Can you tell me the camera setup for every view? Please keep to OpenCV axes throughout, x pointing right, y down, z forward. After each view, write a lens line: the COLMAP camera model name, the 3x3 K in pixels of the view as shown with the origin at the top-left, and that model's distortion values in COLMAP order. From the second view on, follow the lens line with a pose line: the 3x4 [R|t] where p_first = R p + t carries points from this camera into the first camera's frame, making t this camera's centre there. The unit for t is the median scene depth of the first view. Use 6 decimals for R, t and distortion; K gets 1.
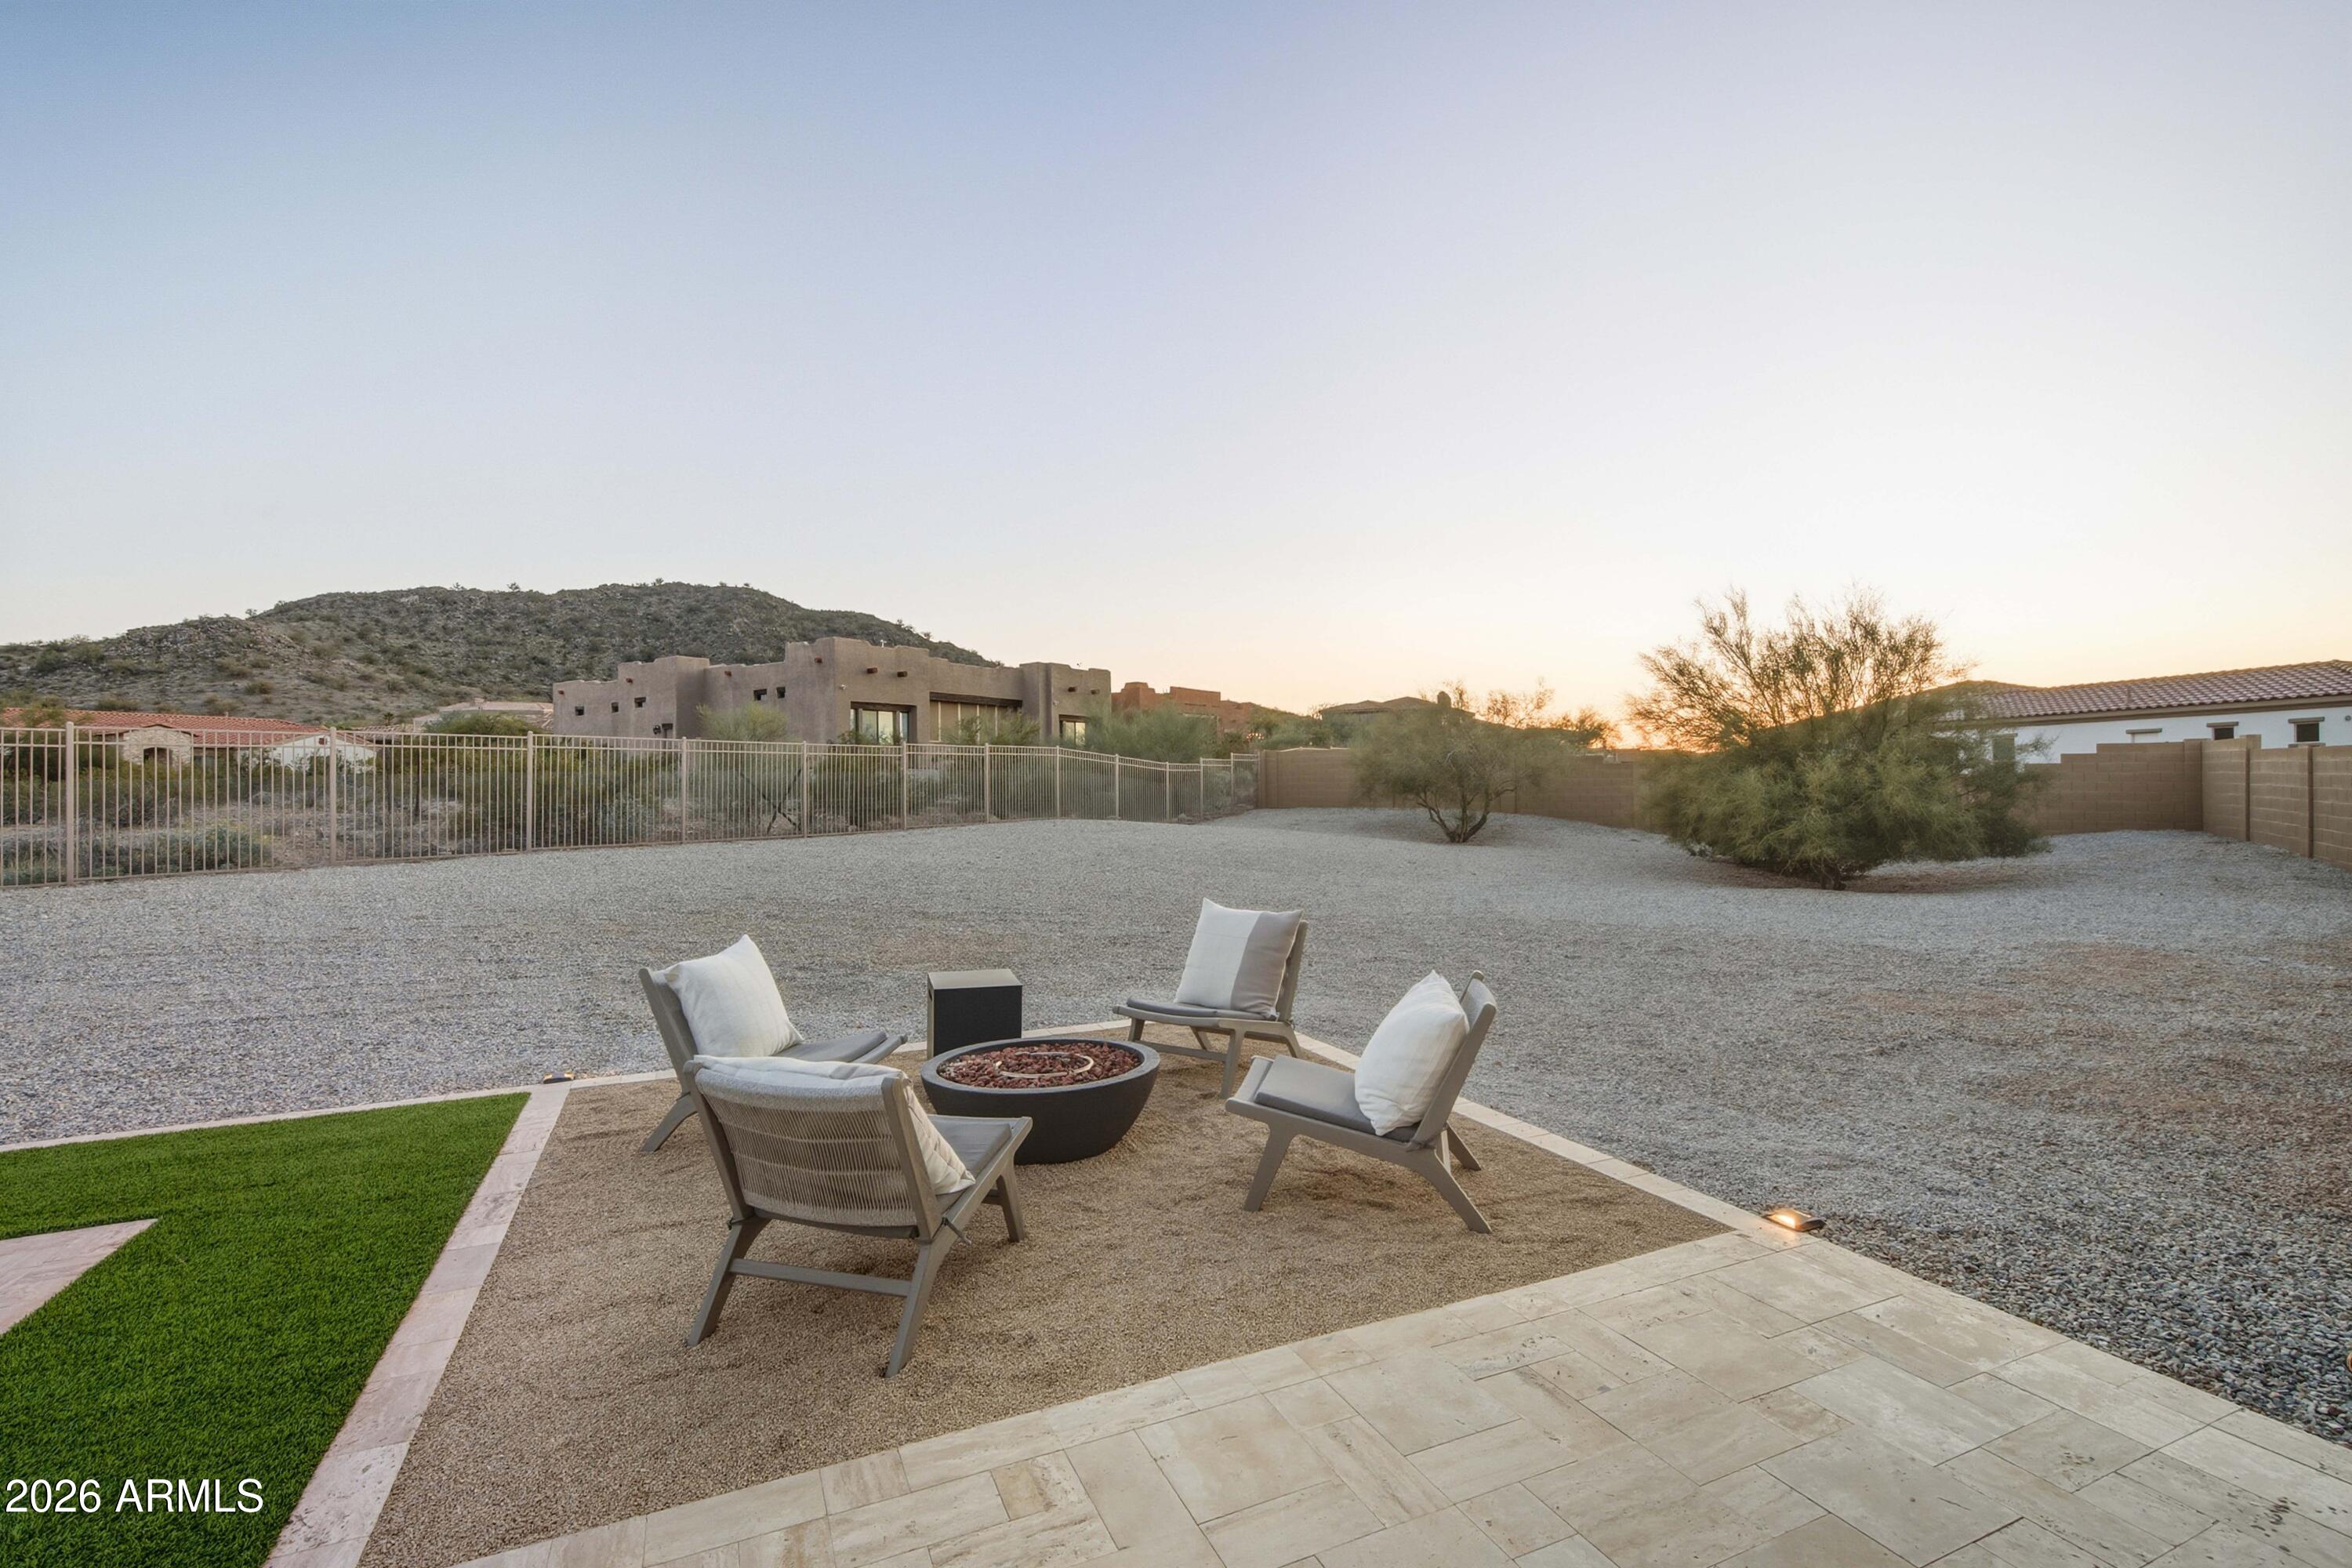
lens RADIAL K [[1046.4, 0, 1165.8], [0, 1046.4, 780.5], [0, 0, 1]] dist [0.002335, 0.000240]
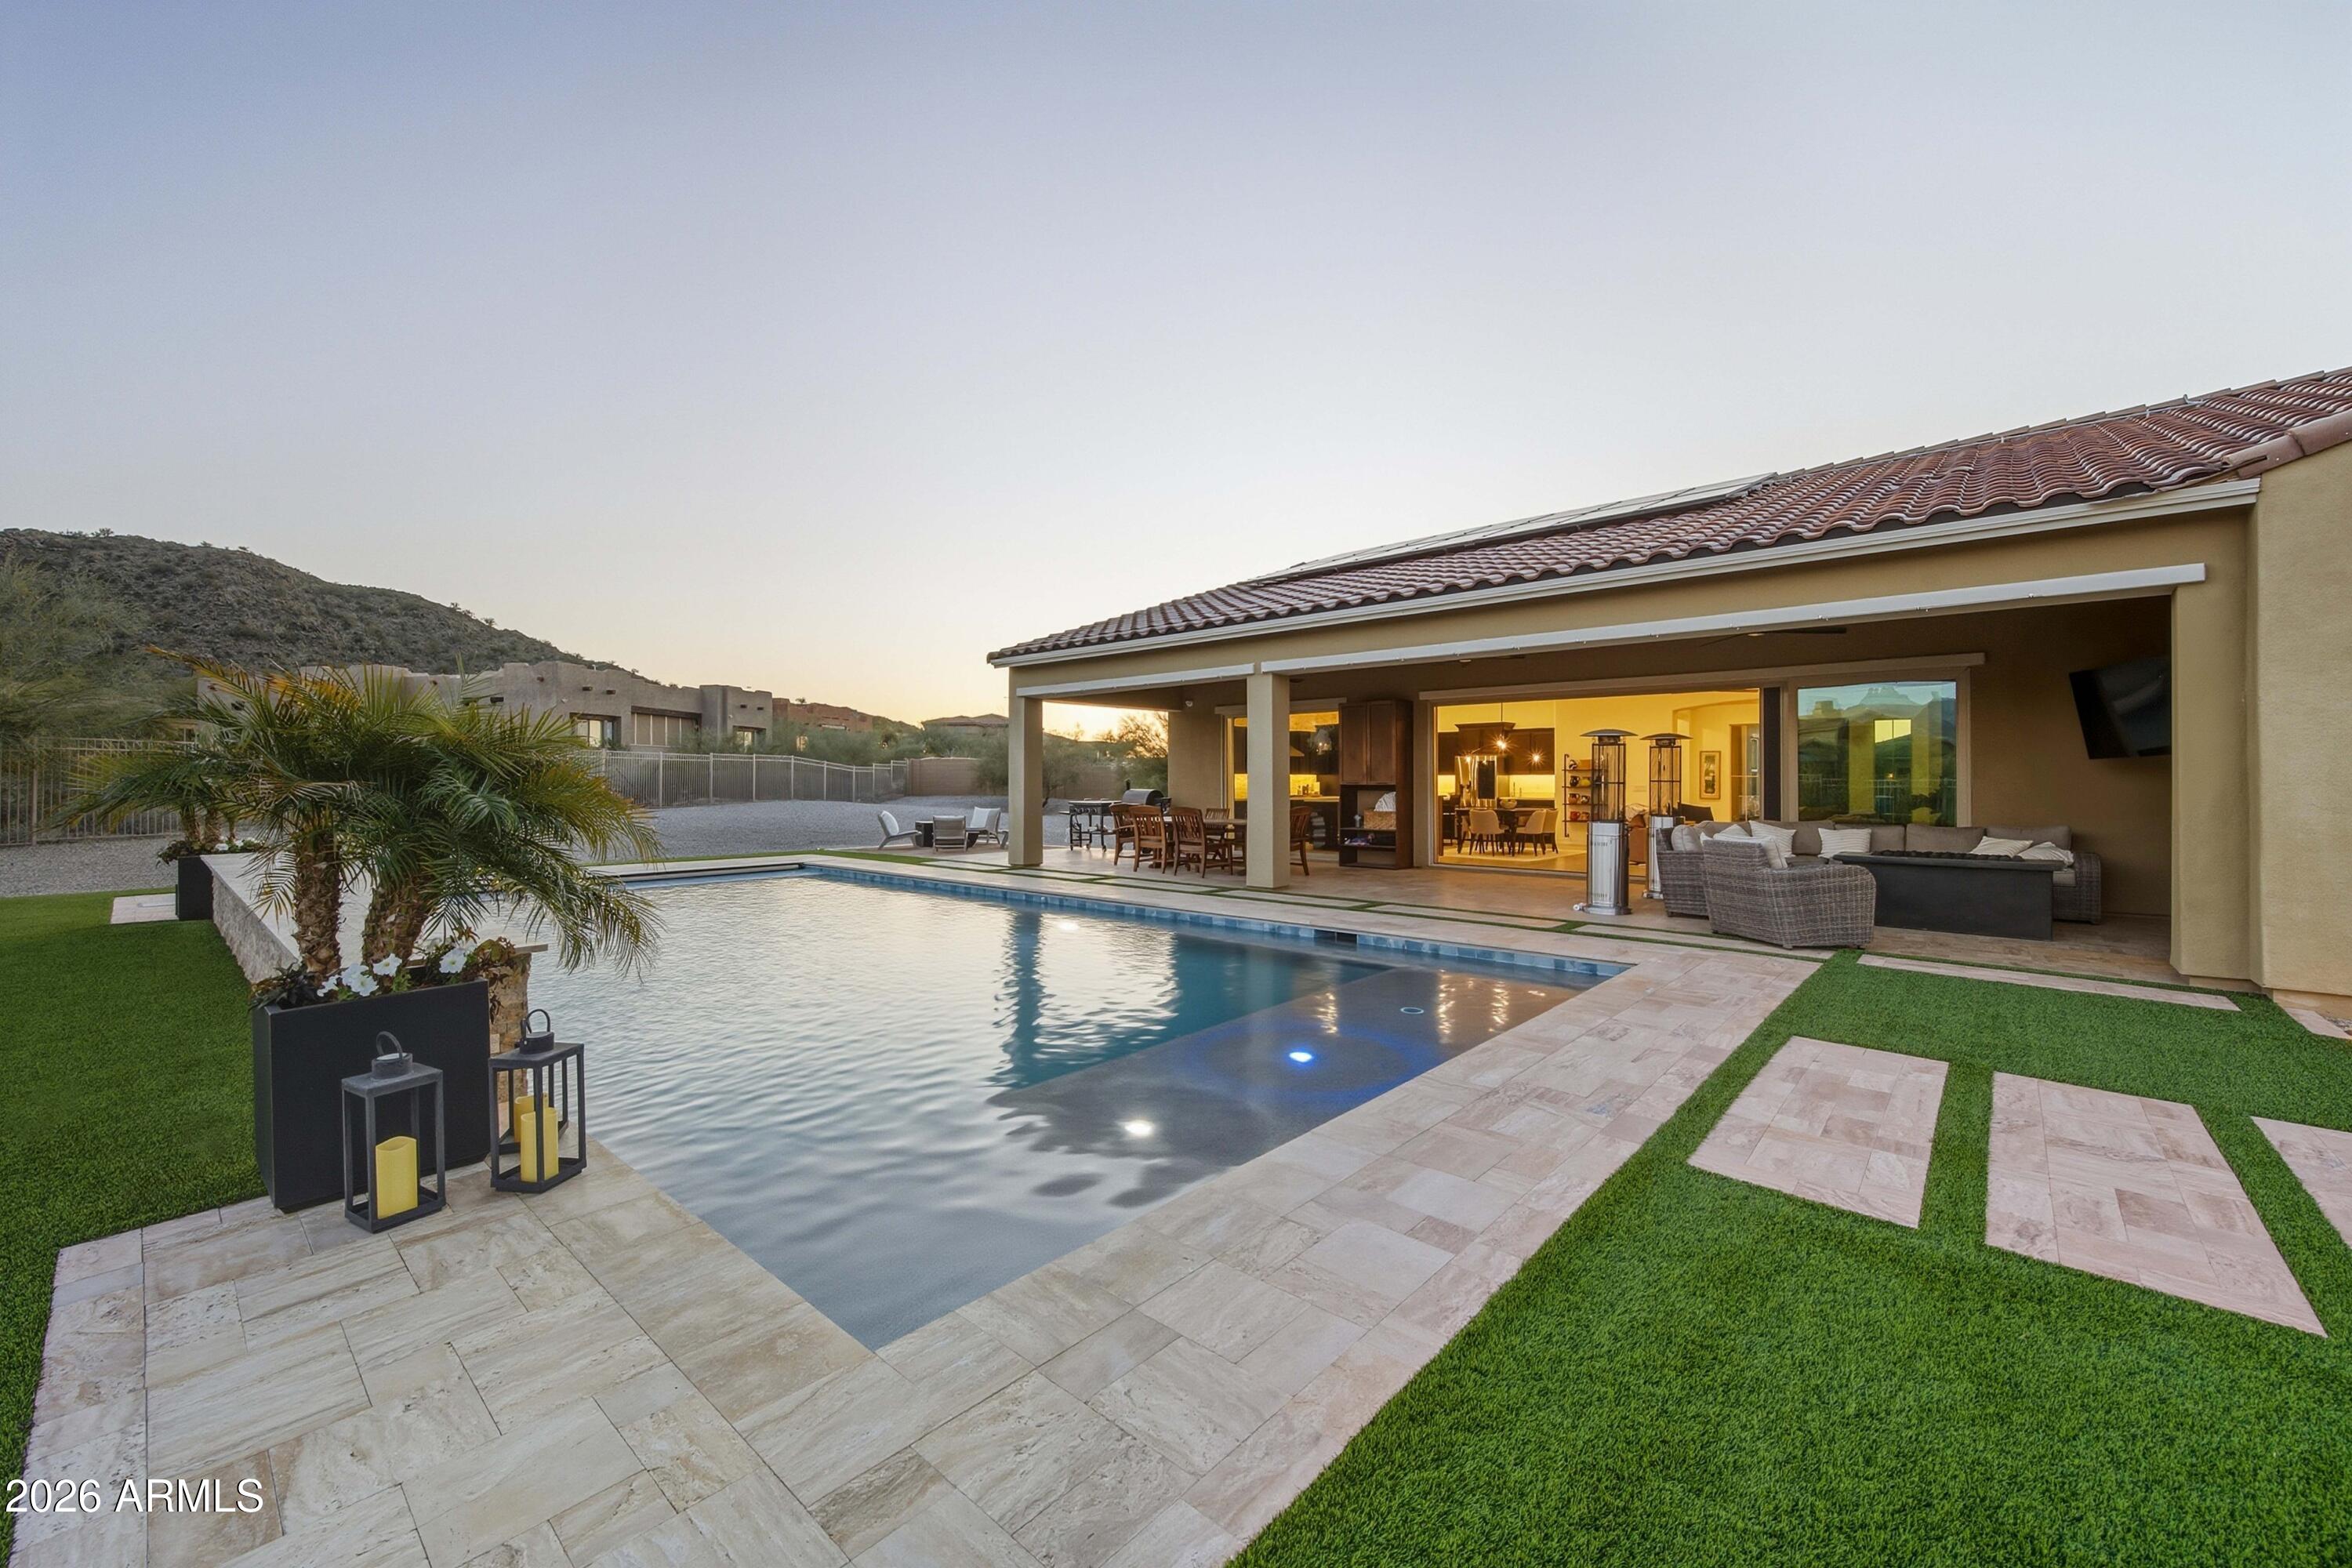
lens RADIAL K [[923.9, 0, 1169.2], [0, 923.9, 784.0], [0, 0, 1]] dist [0.001519, 0.000415]
pose [[0.912560, 0.008136, 0.408861, -0.077553], [-0.010372, 0.999941, 0.003250, 0.000109], [-0.408811, -0.007207, 0.912591, -0.270406]]
